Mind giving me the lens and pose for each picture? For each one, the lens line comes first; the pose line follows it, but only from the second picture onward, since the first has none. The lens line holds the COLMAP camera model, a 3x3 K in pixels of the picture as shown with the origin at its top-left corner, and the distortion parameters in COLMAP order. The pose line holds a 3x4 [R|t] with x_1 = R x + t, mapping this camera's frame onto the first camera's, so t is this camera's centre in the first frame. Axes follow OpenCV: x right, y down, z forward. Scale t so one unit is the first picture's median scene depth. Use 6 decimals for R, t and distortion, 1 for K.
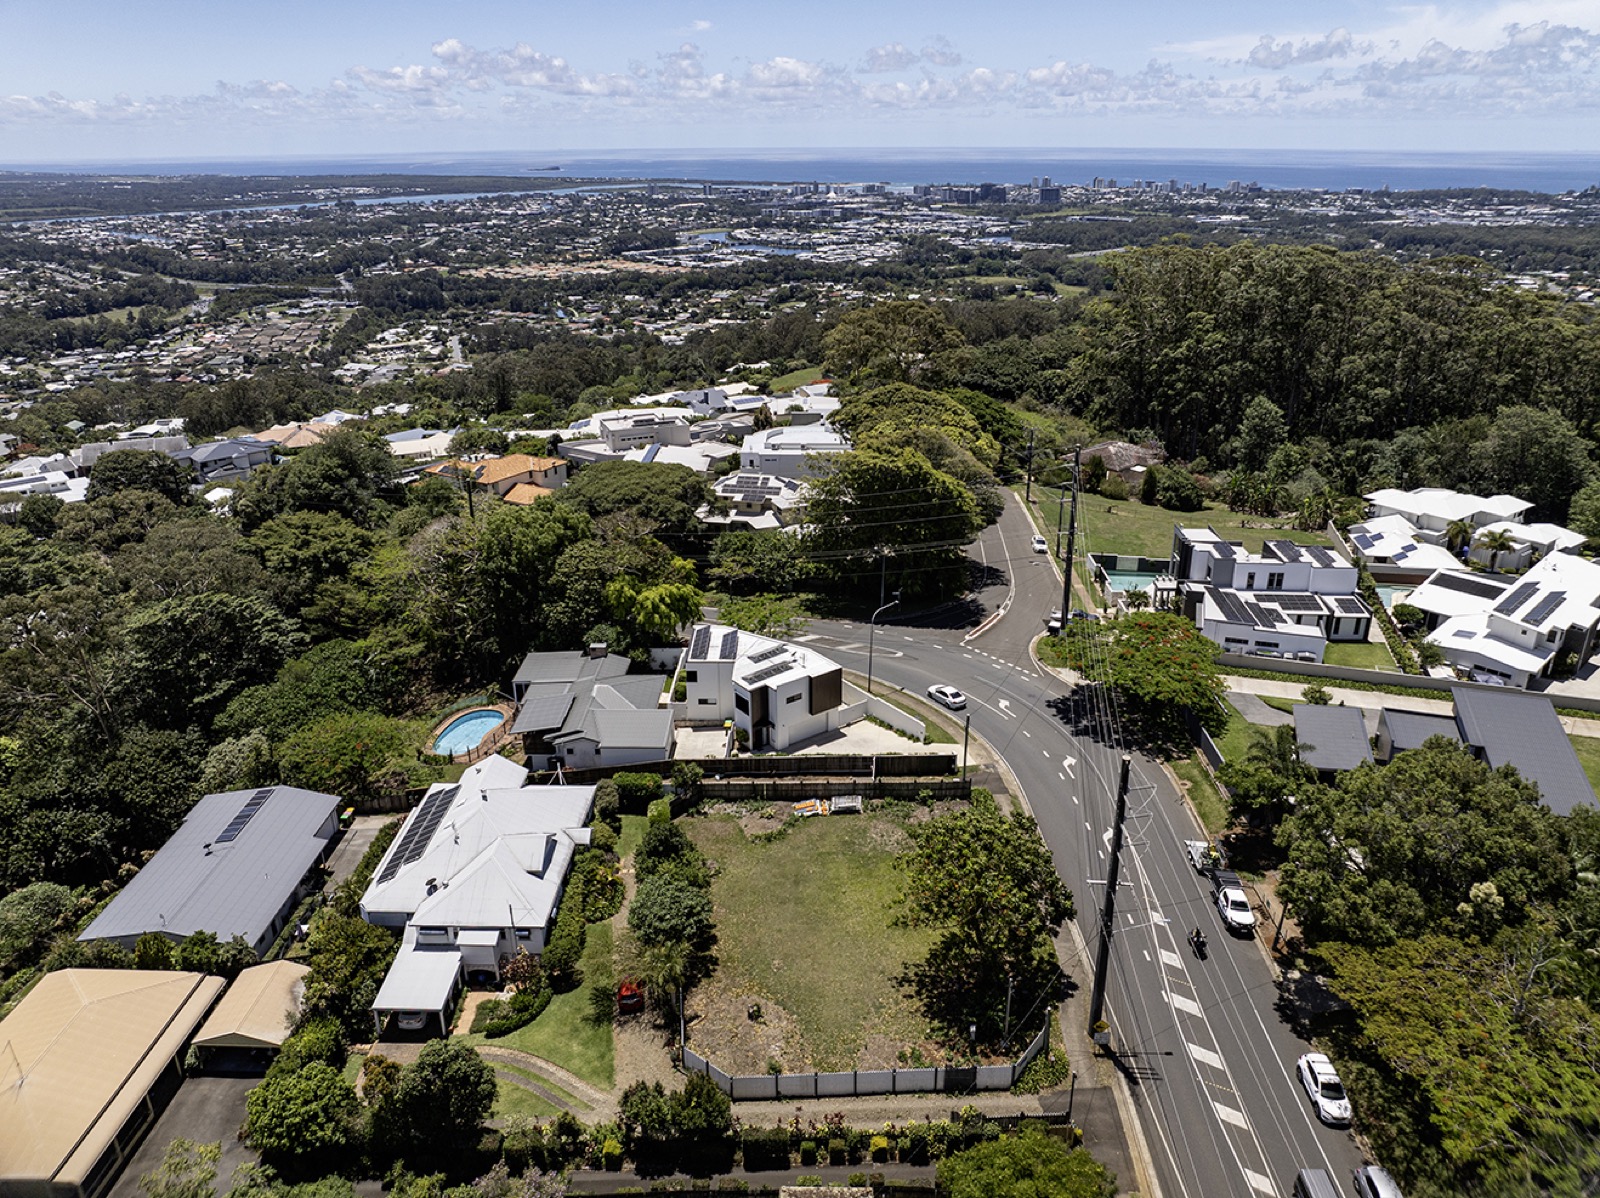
lens RADIAL K [[1134.9, 0, 800.0], [0, 1134.9, 599.0], [0, 0, 1]] dist [-0.064189, 0.036814]
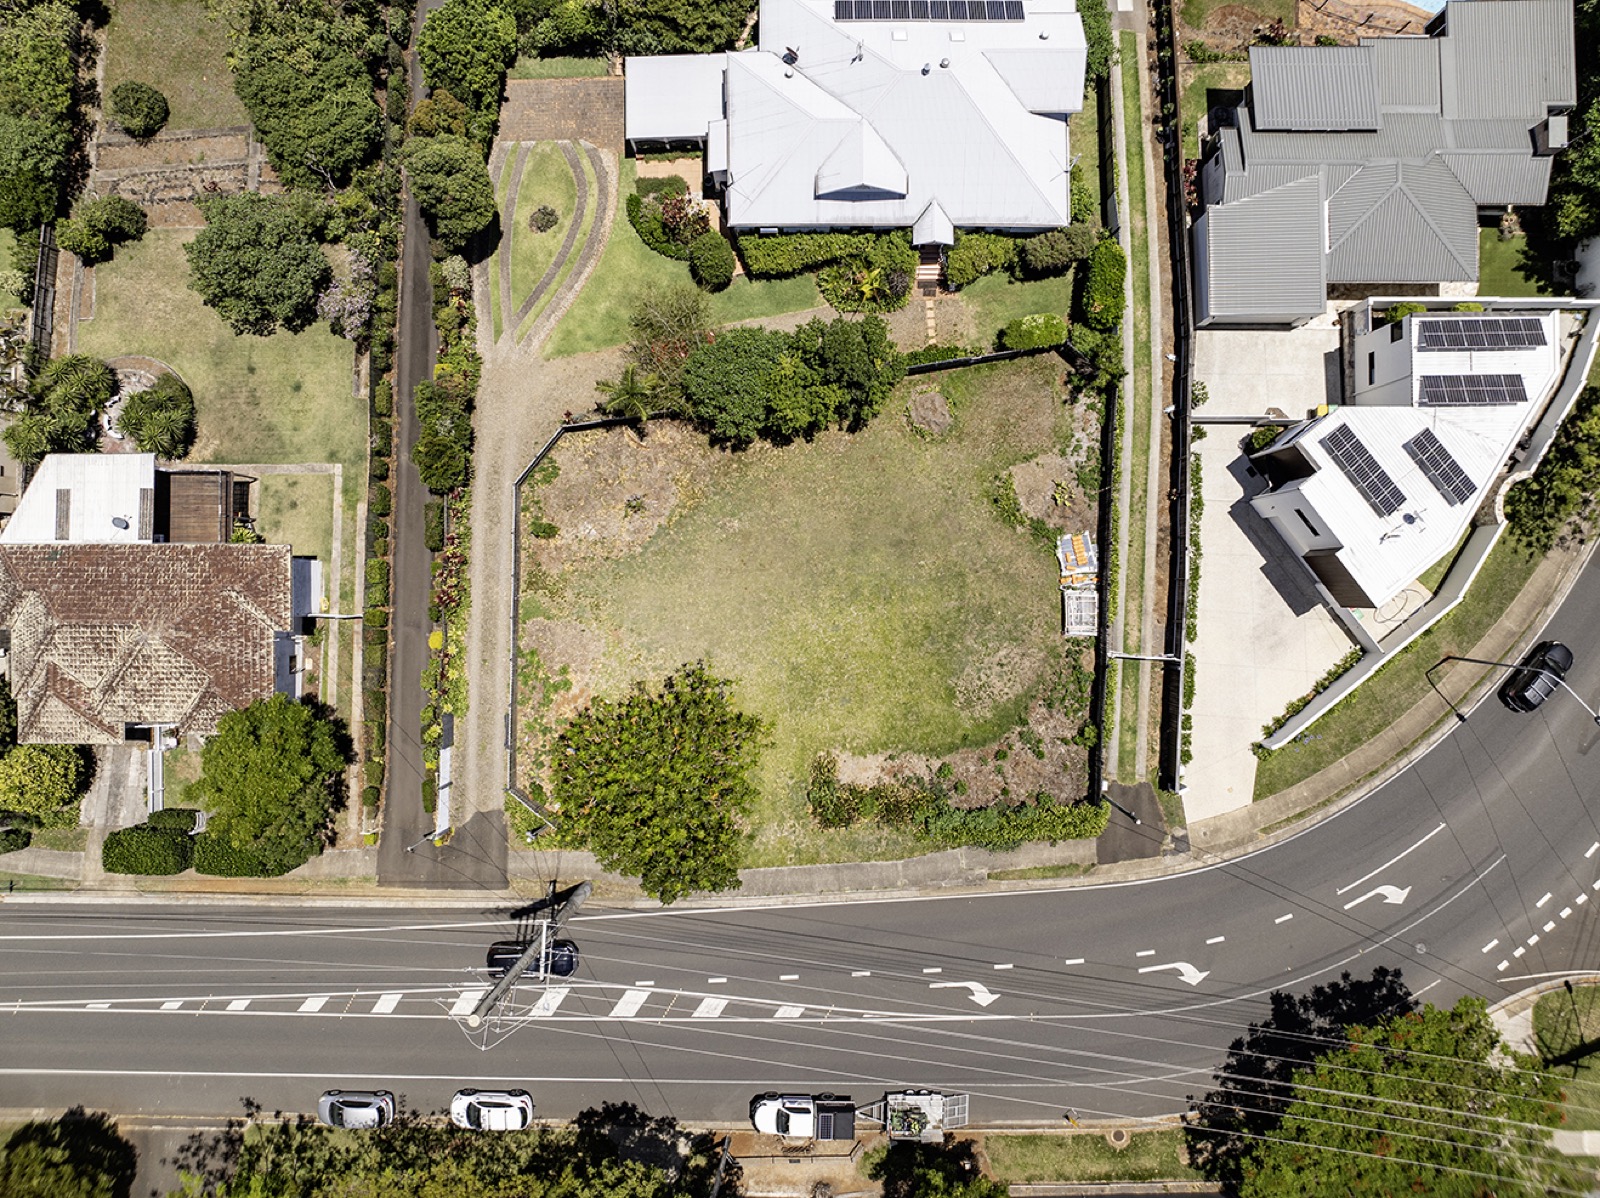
lens RADIAL K [[1134.9, 0, 800.0], [0, 1134.9, 599.0], [0, 0, 1]] dist [-0.064189, 0.036814]
pose [[0.028880, 0.999567, 0.005704, 0.019463], [-0.367435, 0.005309, 0.930034, -0.297213], [0.929601, -0.028955, 0.367429, 0.490198]]
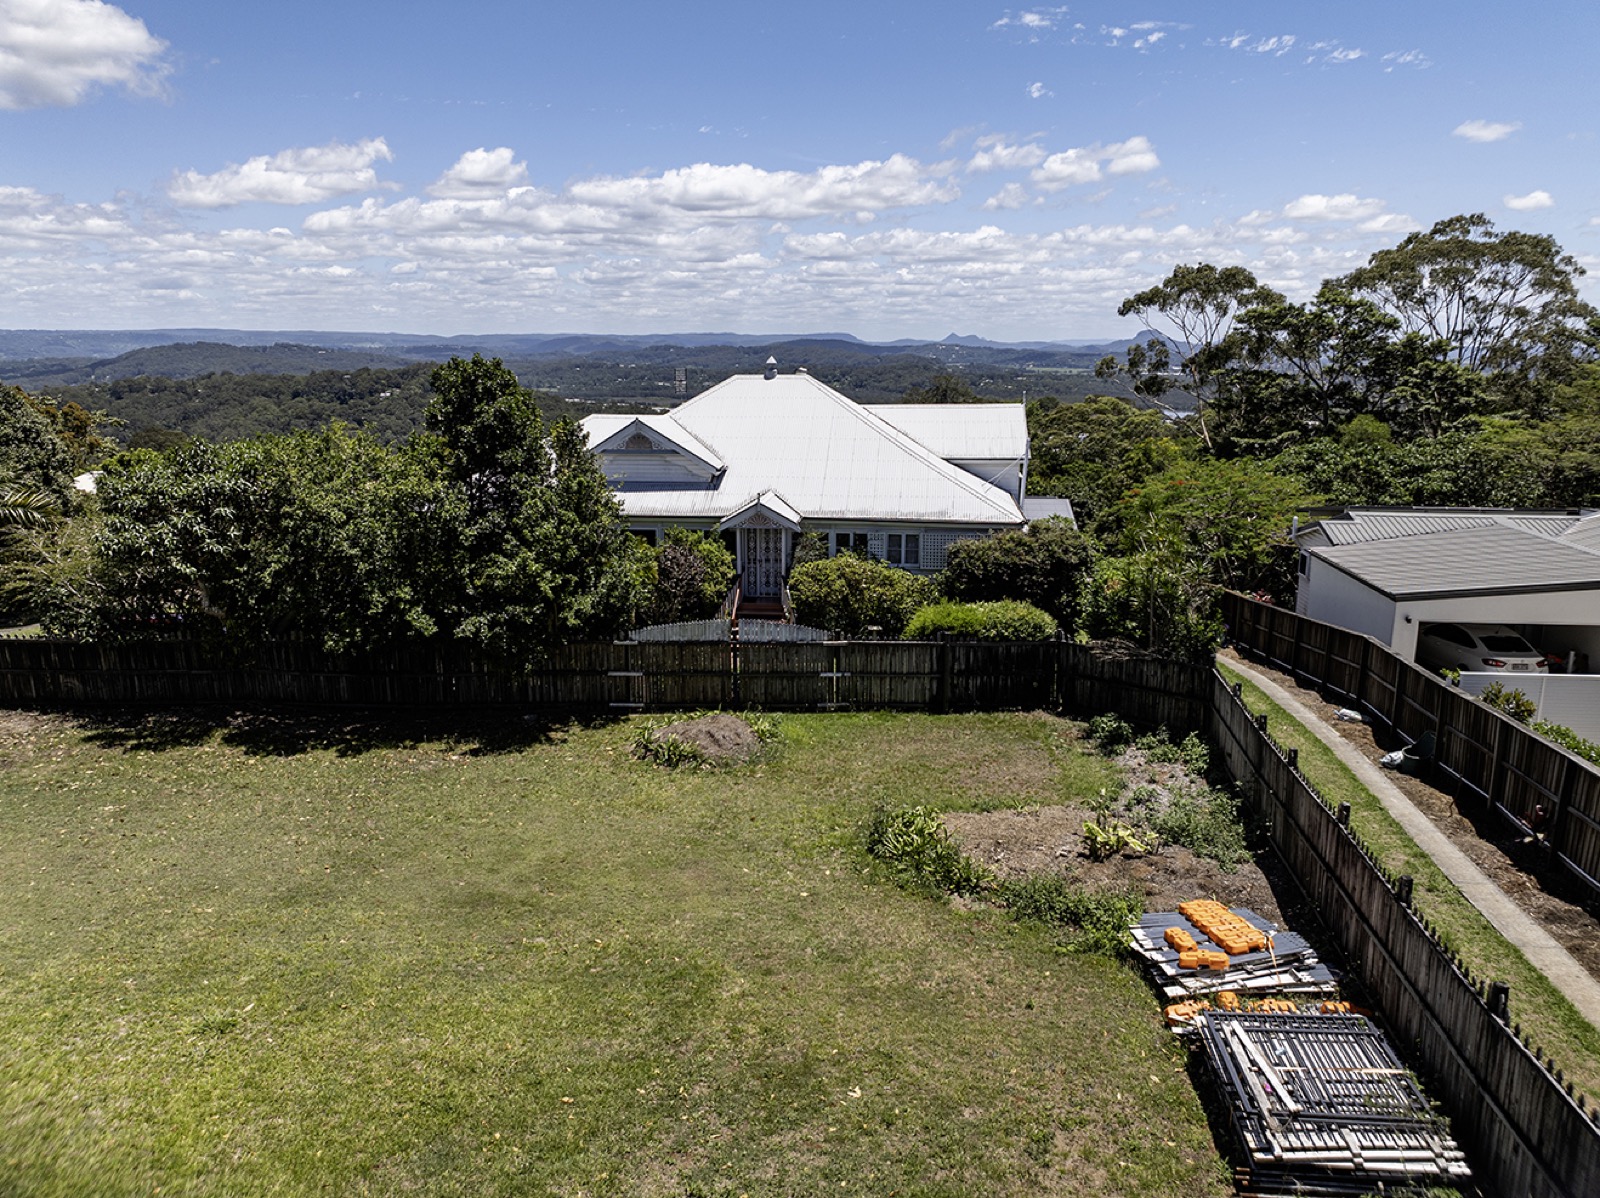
lens RADIAL K [[1134.9, 0, 800.0], [0, 1134.9, 599.0], [0, 0, 1]] dist [-0.064189, 0.036814]
pose [[-0.082792, 0.219138, -0.972175, 0.116286], [-0.379760, 0.894980, 0.234079, 0.105093], [0.921373, 0.388573, 0.009122, 0.750698]]
